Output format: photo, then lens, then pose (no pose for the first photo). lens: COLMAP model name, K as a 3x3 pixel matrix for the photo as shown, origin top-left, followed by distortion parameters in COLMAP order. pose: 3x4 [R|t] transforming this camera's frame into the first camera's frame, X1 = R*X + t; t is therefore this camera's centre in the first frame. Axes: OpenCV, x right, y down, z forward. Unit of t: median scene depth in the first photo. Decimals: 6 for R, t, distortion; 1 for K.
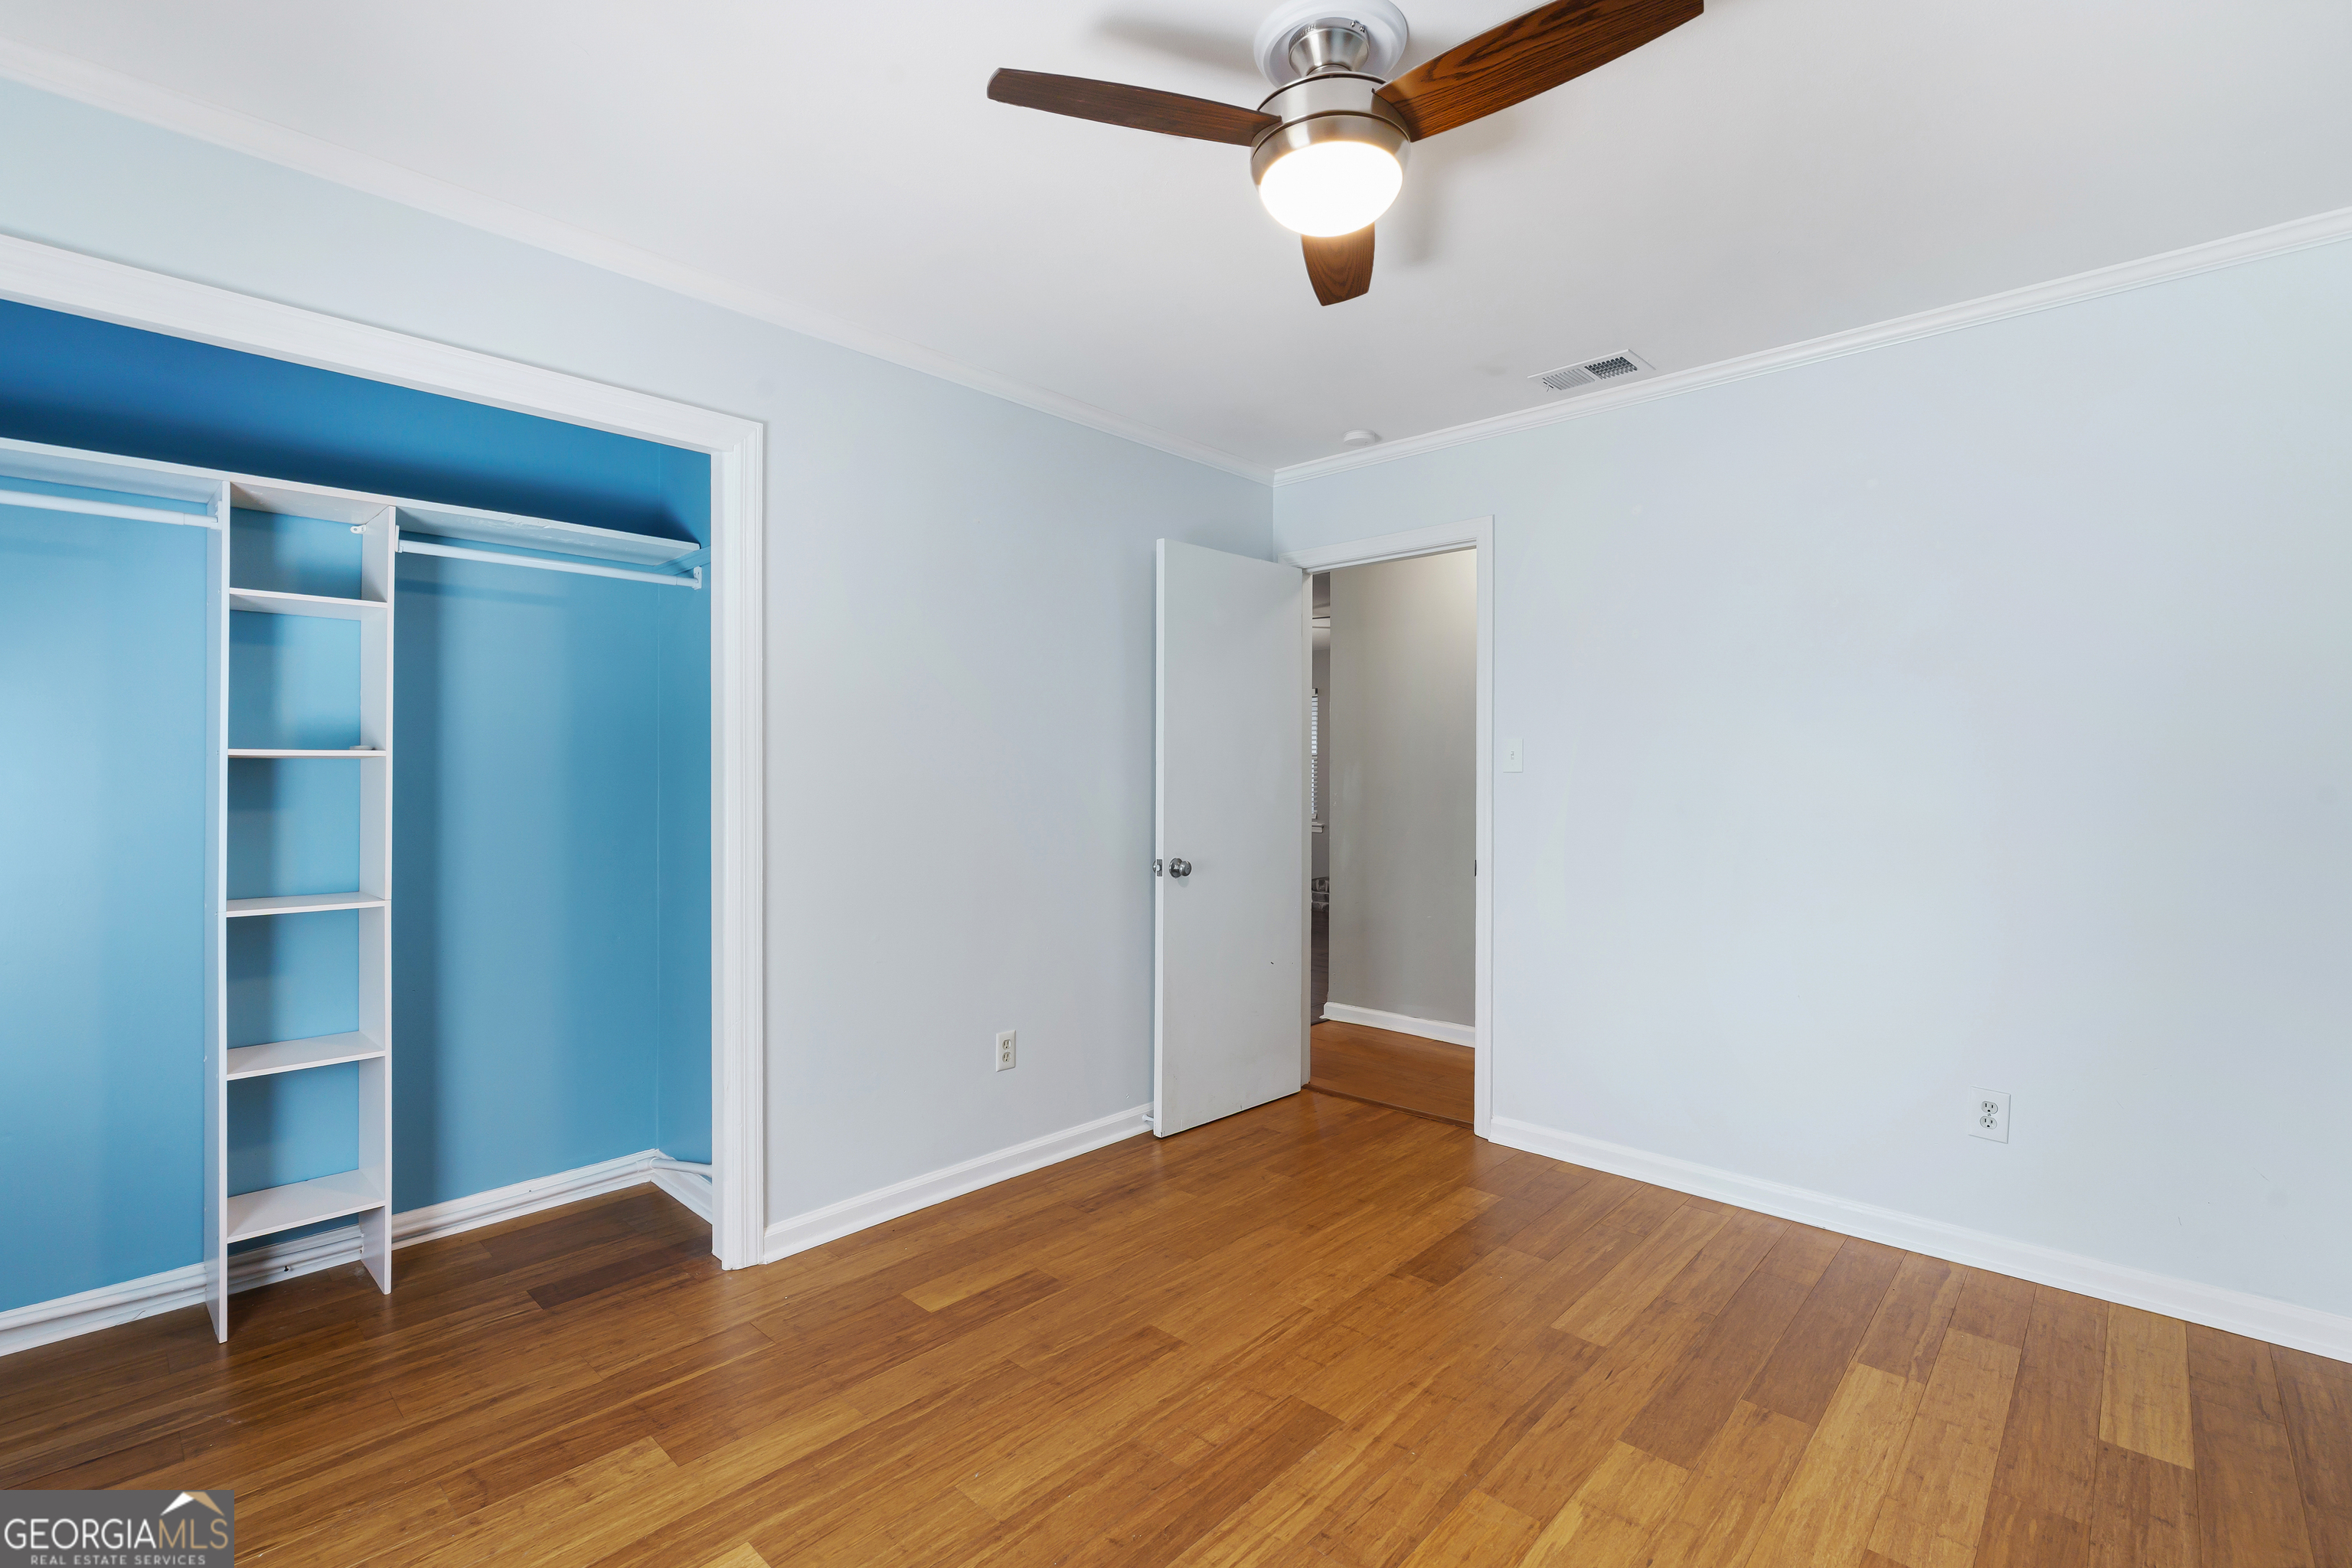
lens RADIAL K [[1055.0, 0, 1164.8], [0, 1055.0, 776.7], [0, 0, 1]] dist [-0.002826, 0.000309]
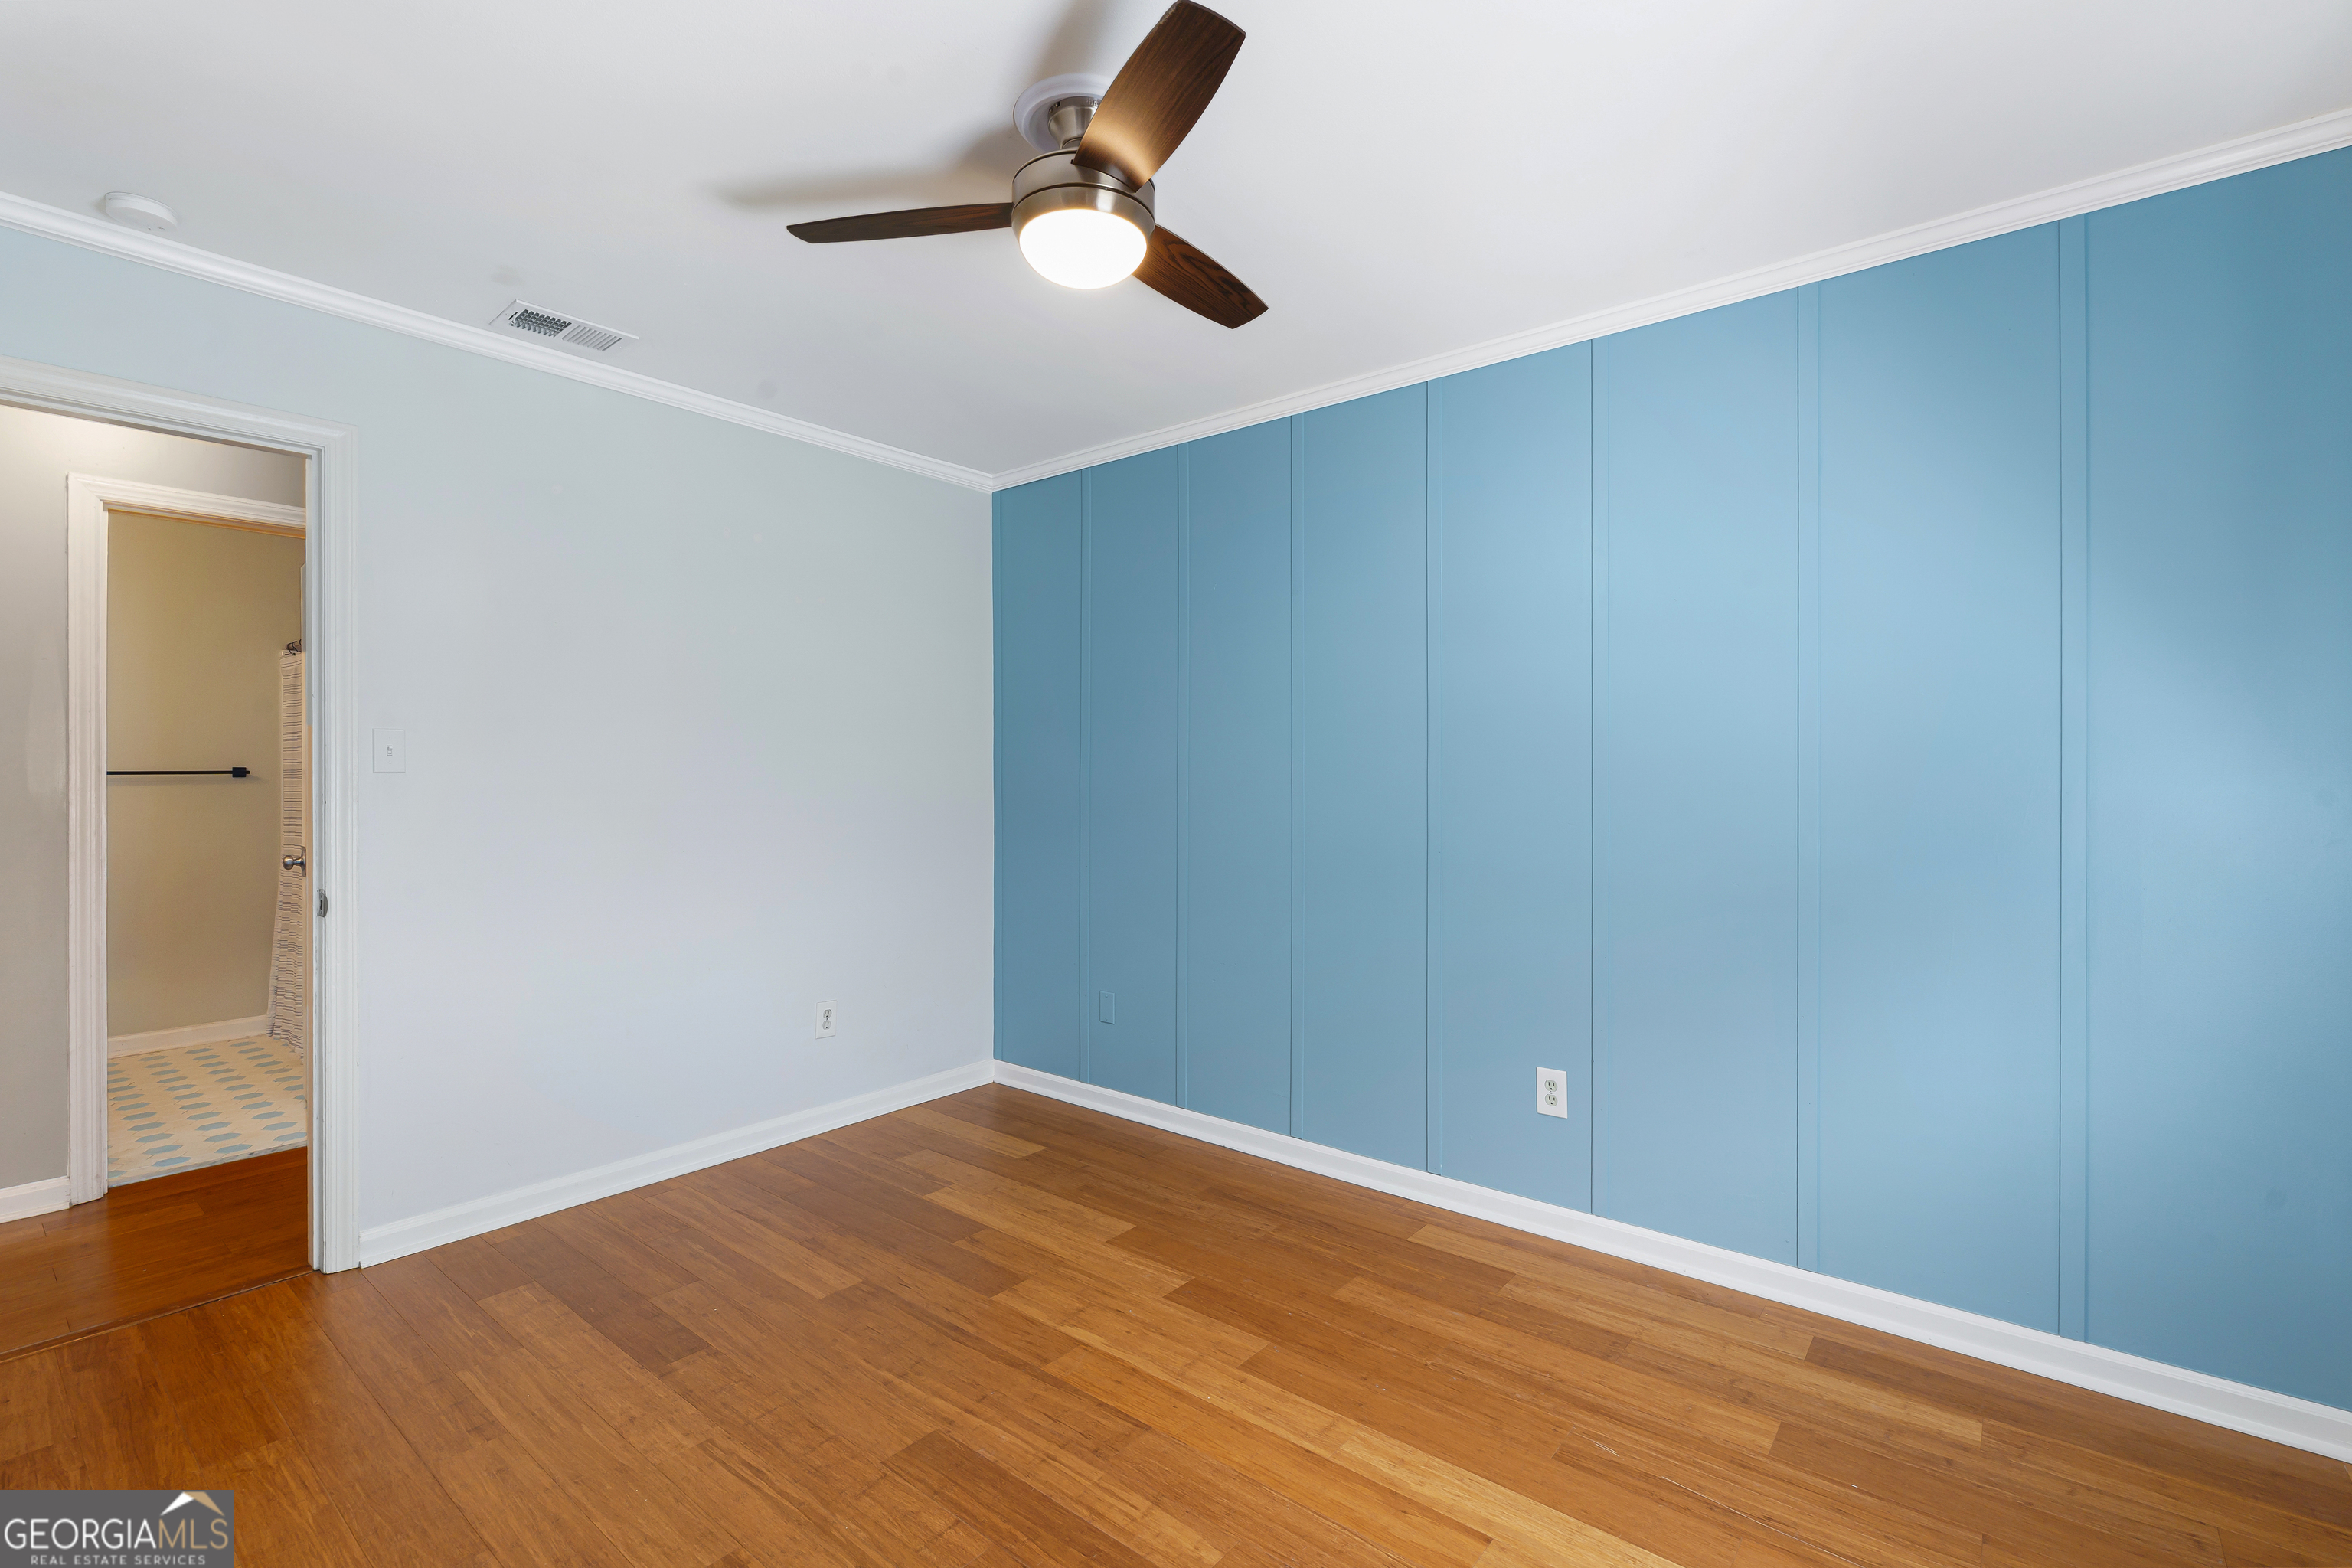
lens RADIAL K [[1055.0, 0, 1168.7], [0, 1055.0, 776.4], [0, 0, 1]] dist [-0.002826, 0.000309]
pose [[-0.070336, -0.004925, 0.997511, -0.740175], [0.002884, 0.999983, 0.005141, -0.004910], [-0.997519, 0.003238, -0.070320, 0.759147]]
